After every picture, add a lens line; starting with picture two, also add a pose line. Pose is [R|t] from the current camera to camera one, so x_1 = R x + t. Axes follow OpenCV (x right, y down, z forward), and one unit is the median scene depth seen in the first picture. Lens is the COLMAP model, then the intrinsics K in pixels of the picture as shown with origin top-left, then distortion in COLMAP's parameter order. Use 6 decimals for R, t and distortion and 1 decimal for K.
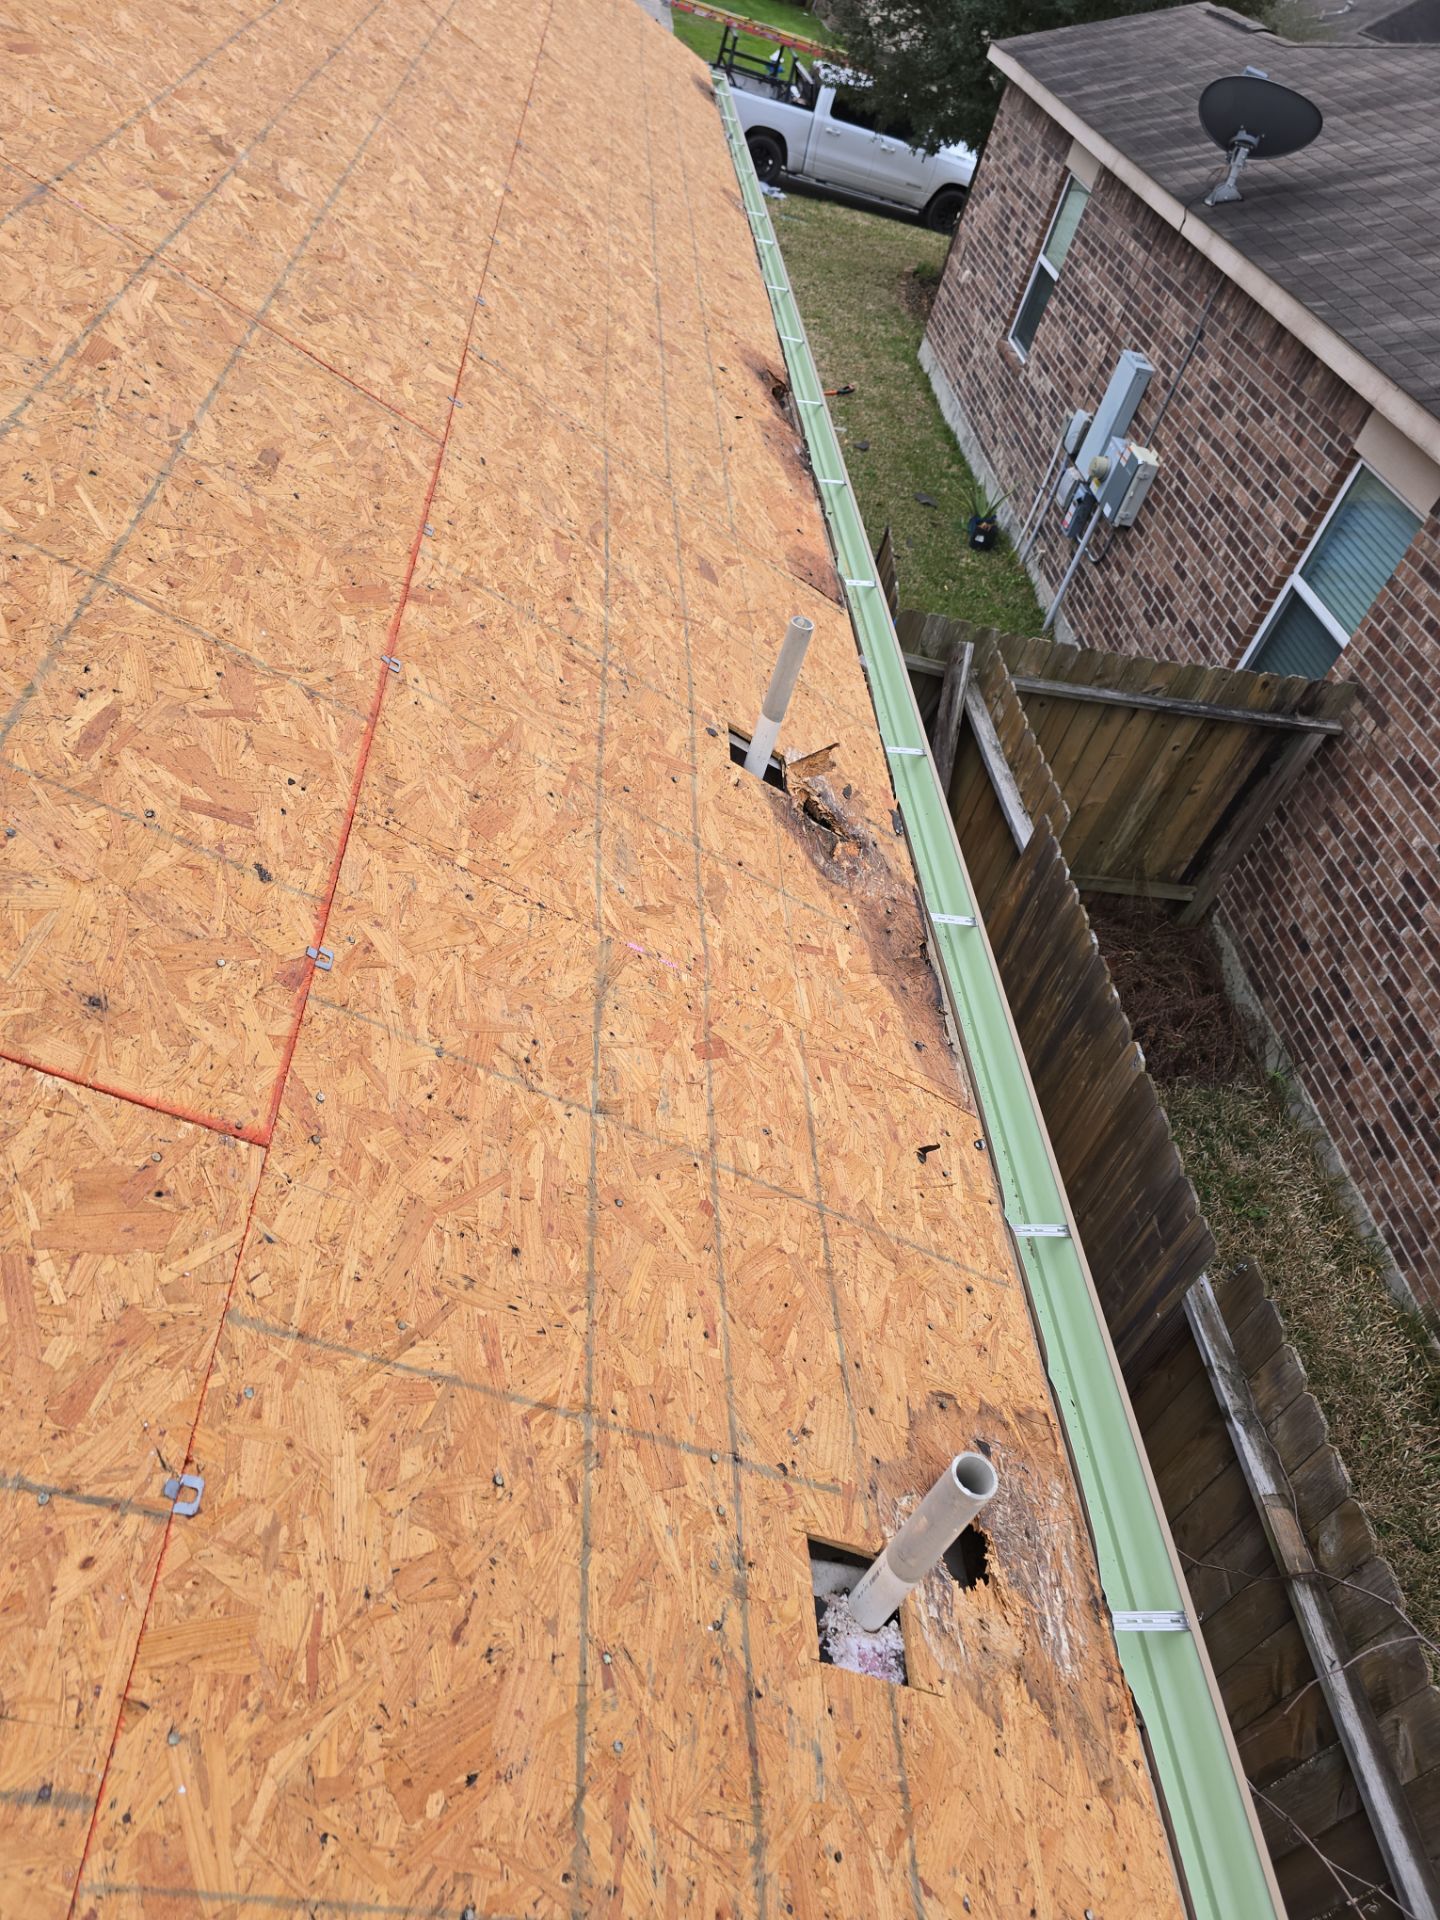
lens RADIAL K [[1260.1, 0, 720.4], [0, 1260.1, 968.4], [0, 0, 1]] dist [0.032928, -0.034618]
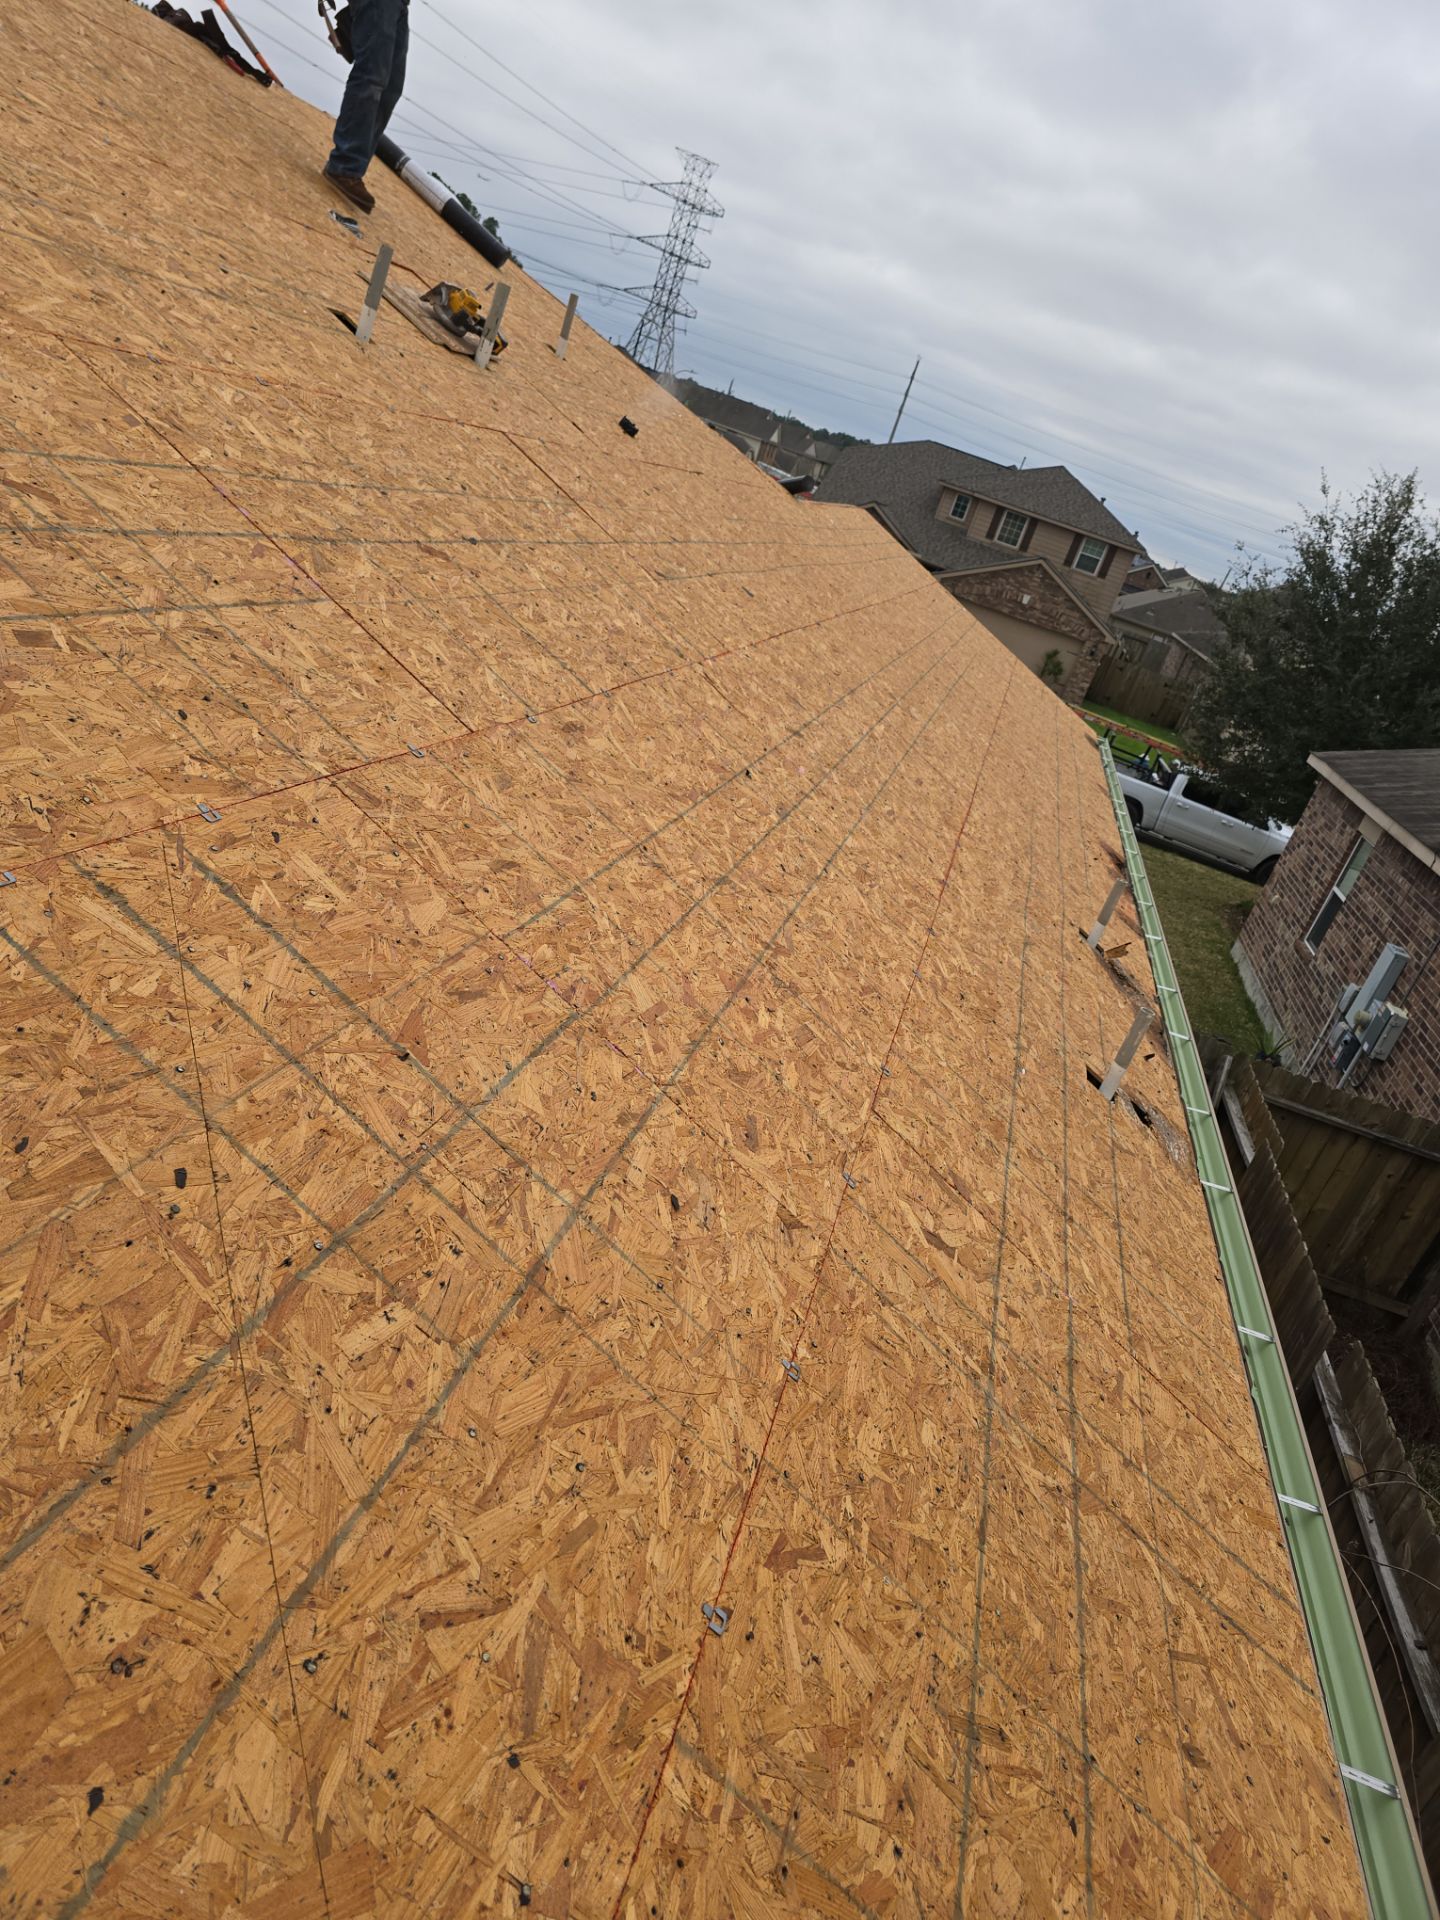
lens RADIAL K [[1260.1, 0, 716.9], [0, 1260.1, 959.6], [0, 0, 1]] dist [0.032928, -0.034618]
pose [[0.951118, 0.170787, -0.257305, -0.004924], [-0.265704, 0.877186, -0.399933, 0.234514], [0.157401, 0.448751, 0.879686, -0.258573]]
